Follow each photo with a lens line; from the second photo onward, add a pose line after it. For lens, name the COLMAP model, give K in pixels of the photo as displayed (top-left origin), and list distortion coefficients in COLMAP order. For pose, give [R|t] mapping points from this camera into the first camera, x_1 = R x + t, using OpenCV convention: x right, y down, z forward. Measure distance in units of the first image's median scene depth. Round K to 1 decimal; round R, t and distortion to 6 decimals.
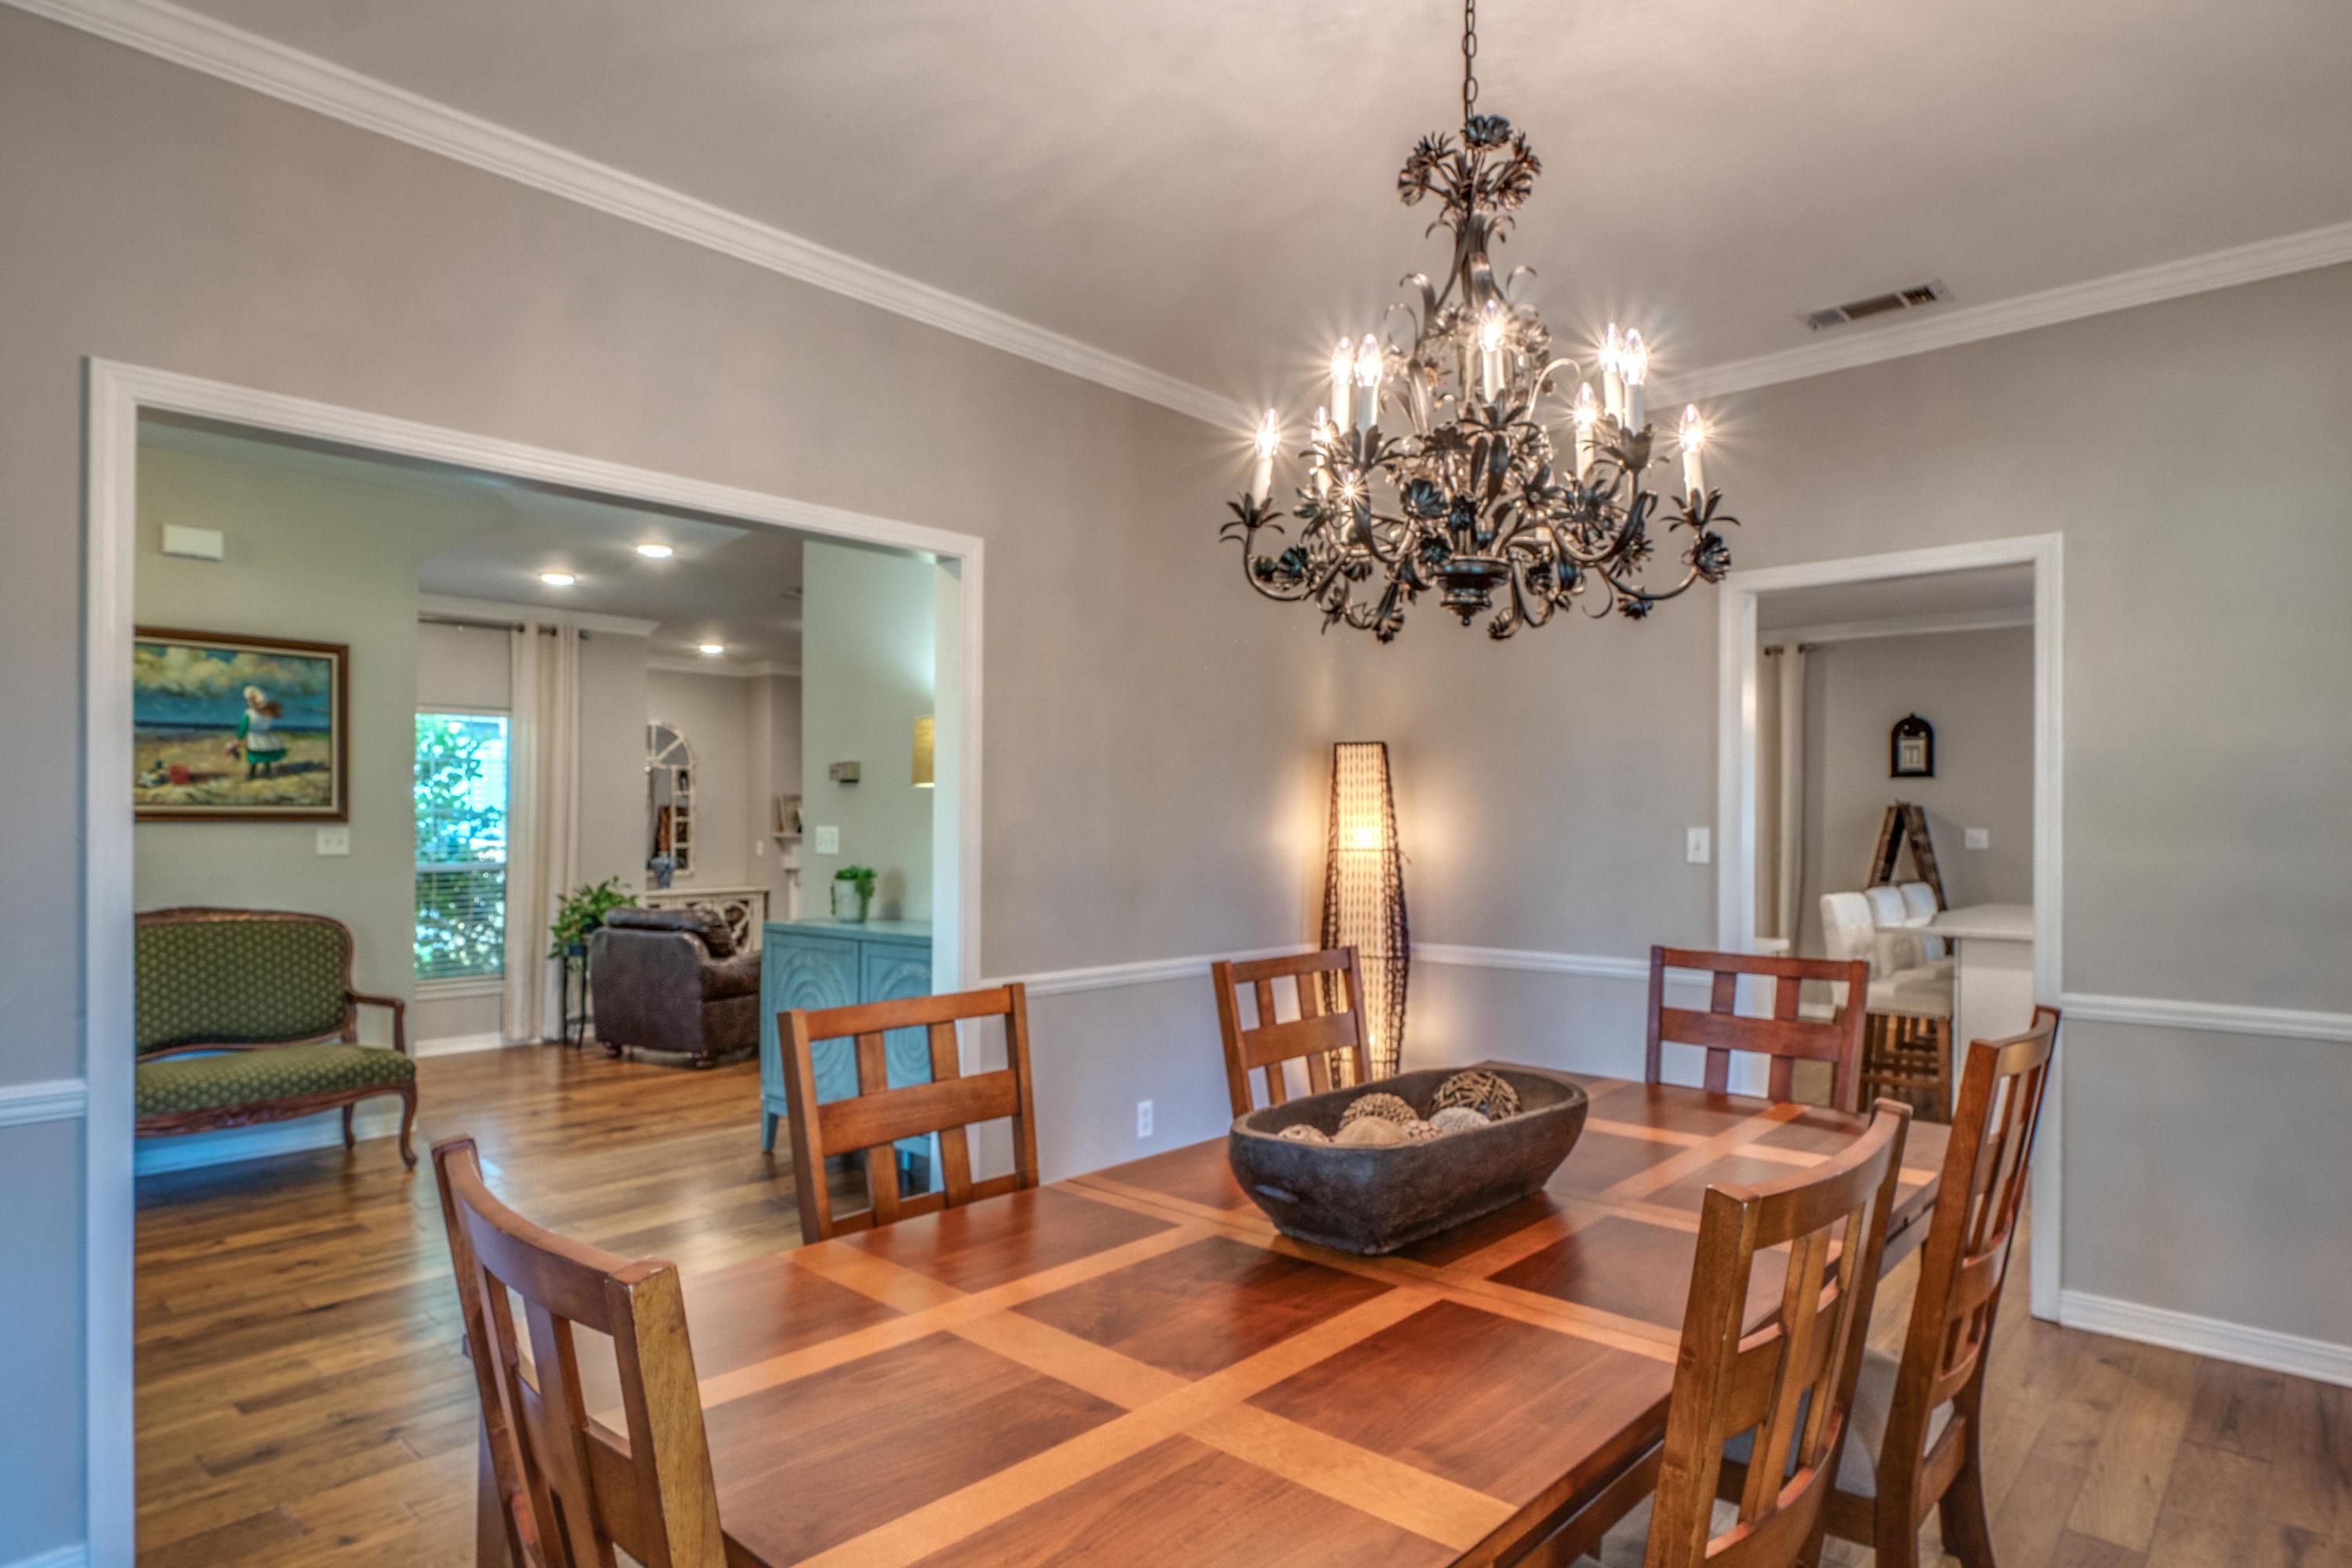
lens RADIAL K [[1295.2, 0, 1172.5], [0, 1295.2, 821.8], [0, 0, 1]] dist [-0.004487, -0.001001]
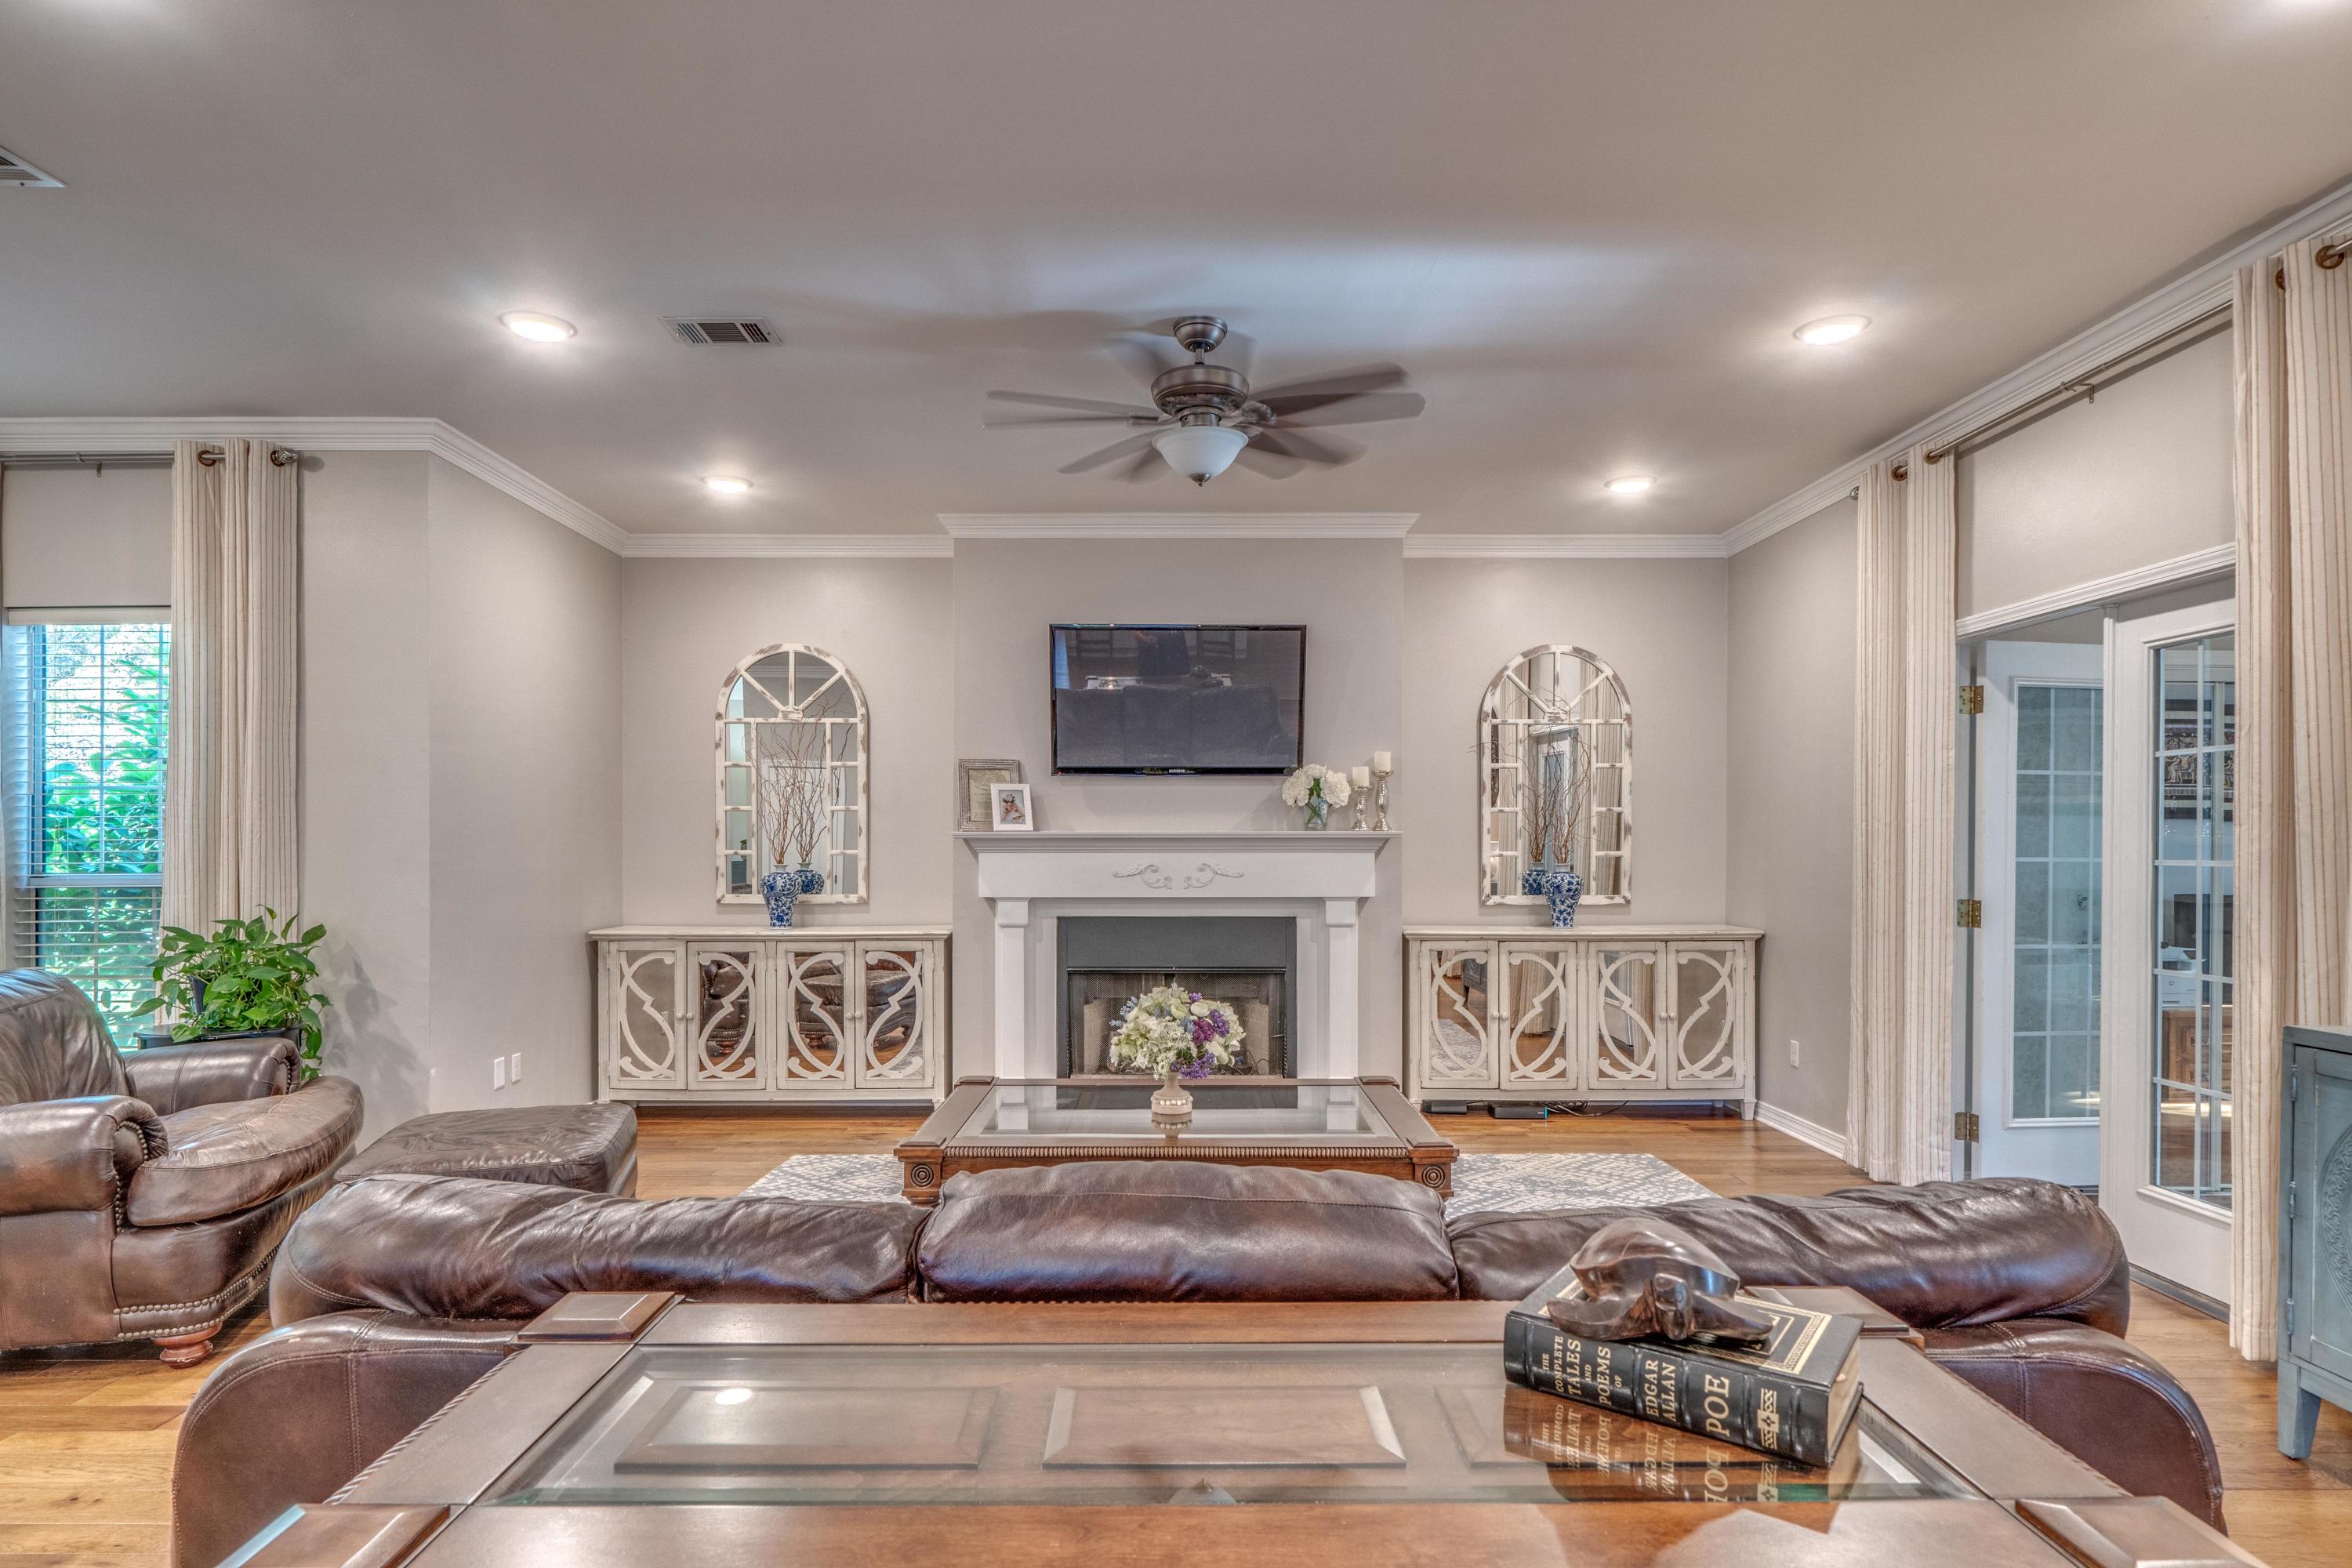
lens RADIAL K [[1255.6, 0, 1146.6], [0, 1255.6, 849.1], [0, 0, 1]] dist [-0.005678, -0.001171]
pose [[0.671756, -0.000252, -0.740773, 0.235876], [0.003840, 0.999988, 0.003141, 0.026078], [0.740763, -0.004955, 0.671748, 1.211821]]
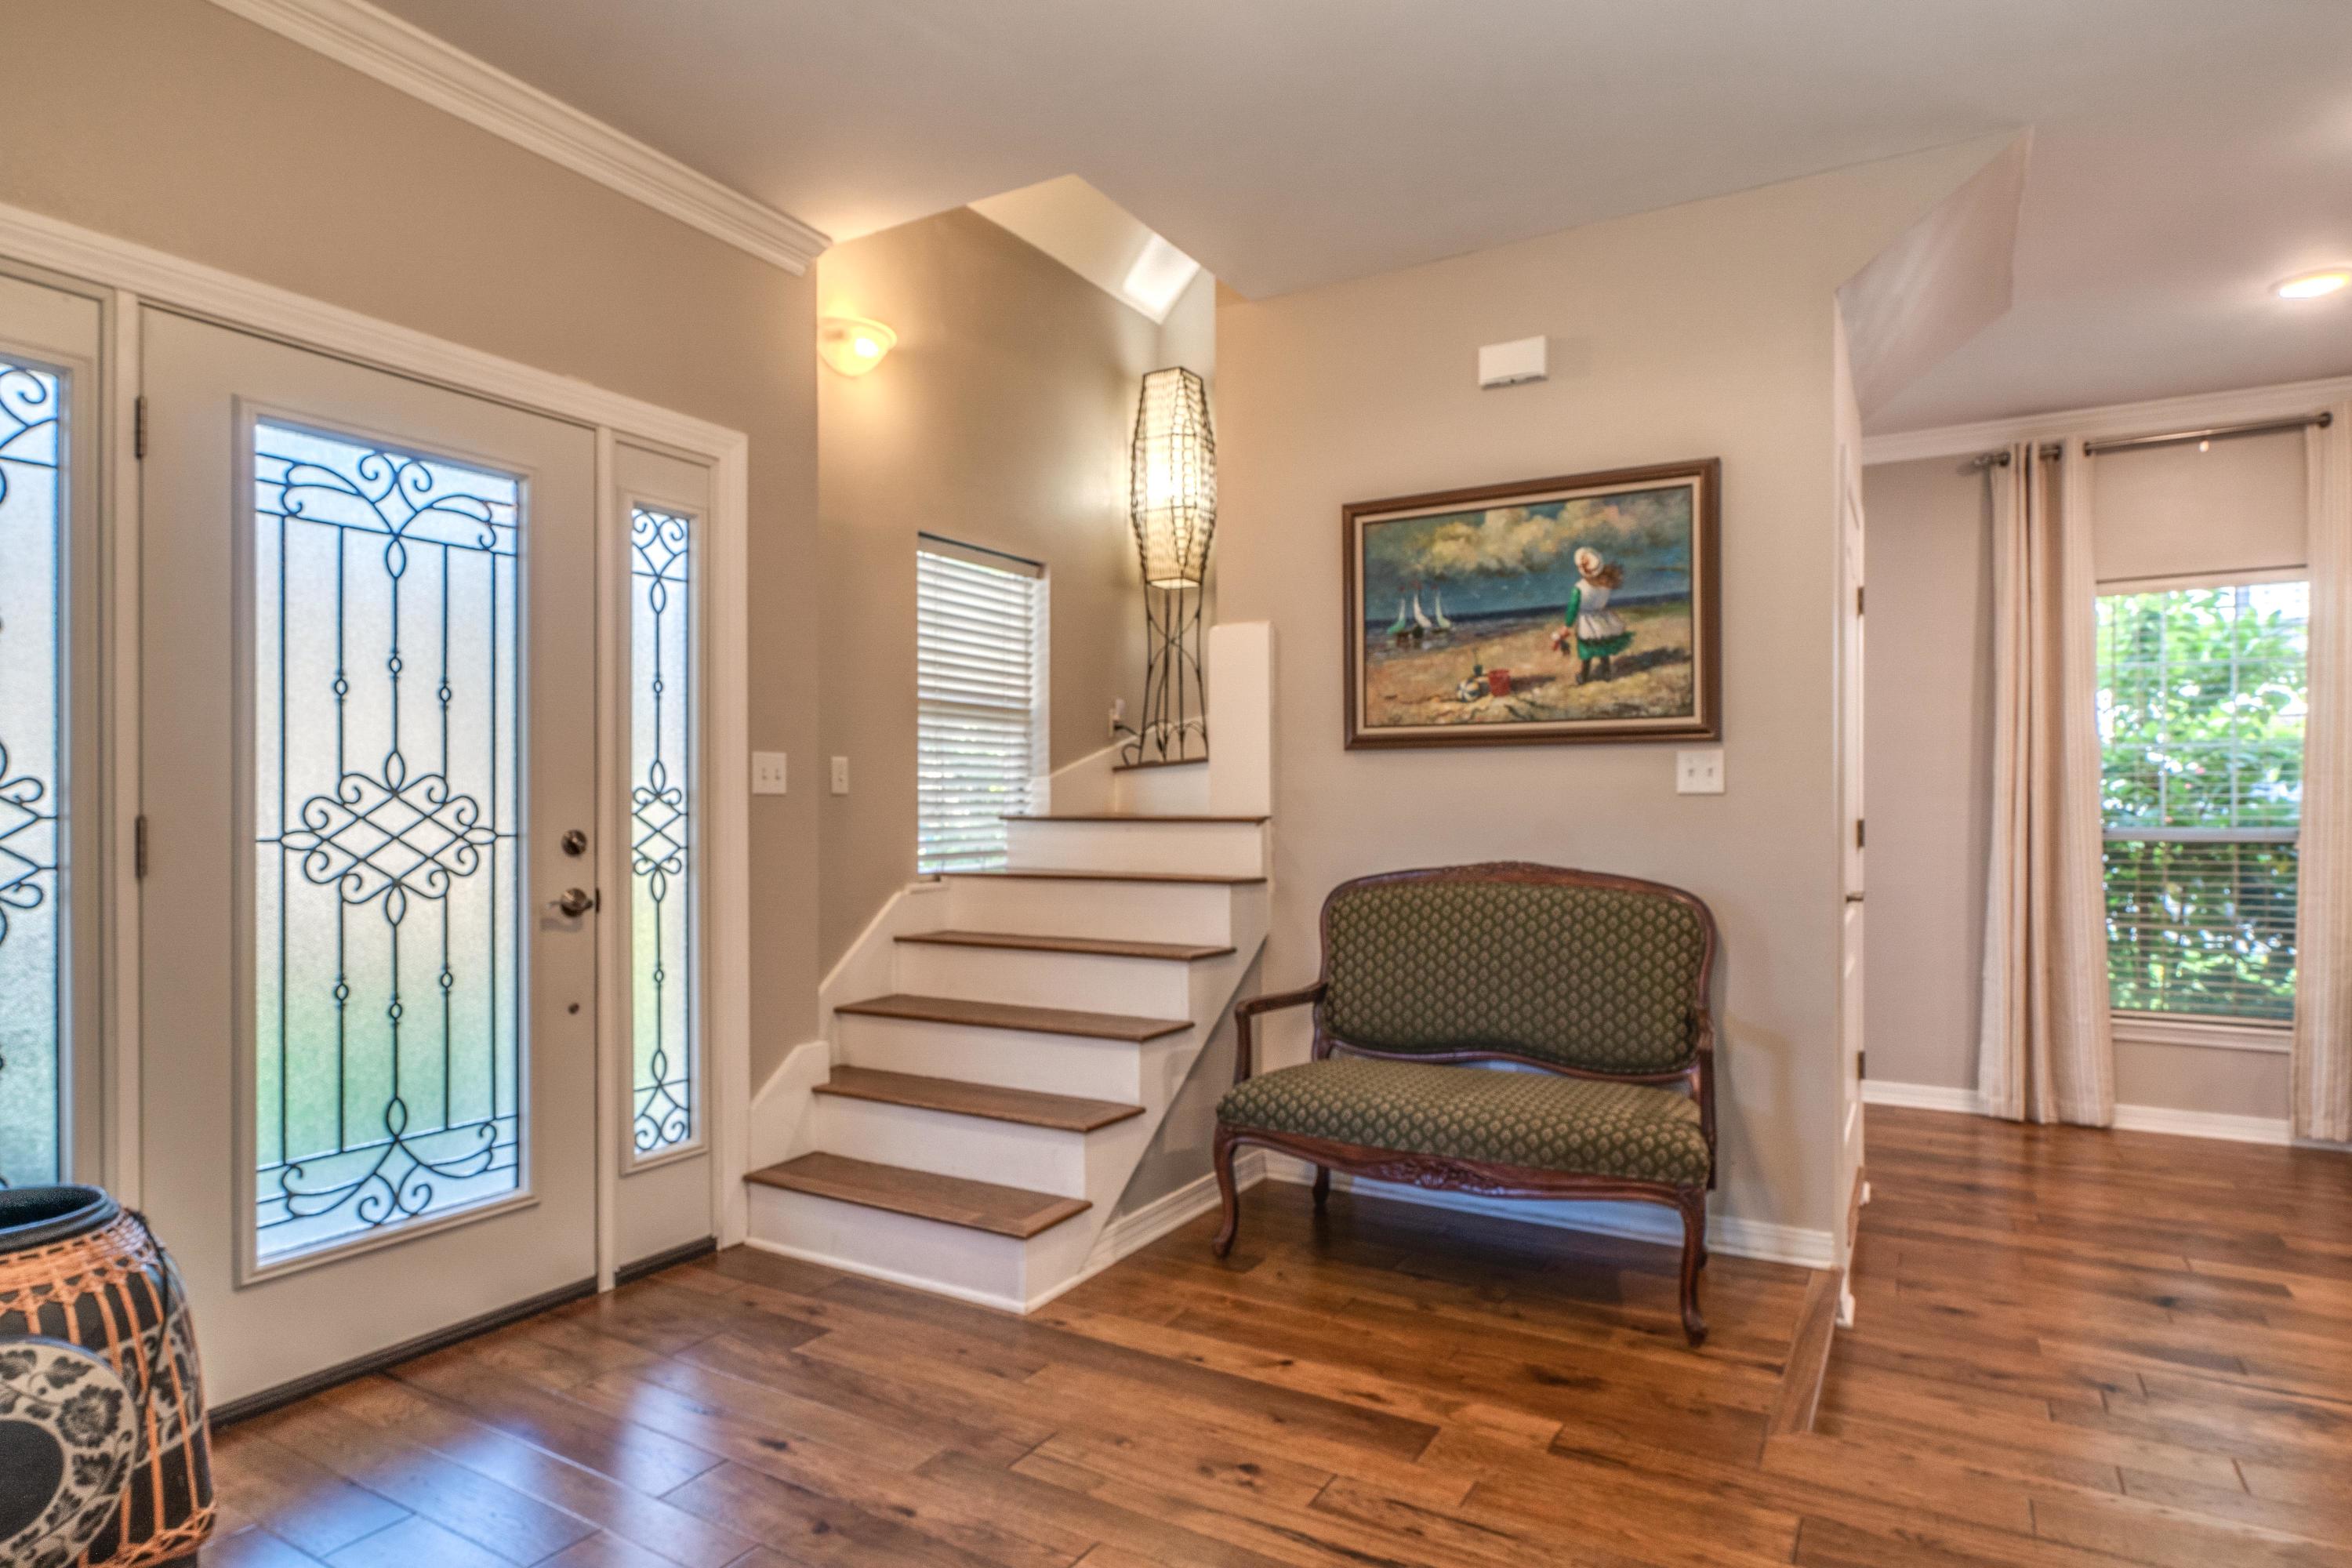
lens RADIAL K [[1270.9, 0, 1177.3], [0, 1270.9, 804.7], [0, 0, 1]] dist [-0.003160, -0.000980]
pose [[0.193240, -0.003601, -0.981145, -0.068832], [0.002994, 0.999991, -0.003080, 0.026233], [0.981147, -0.002342, 0.193249, 0.504169]]
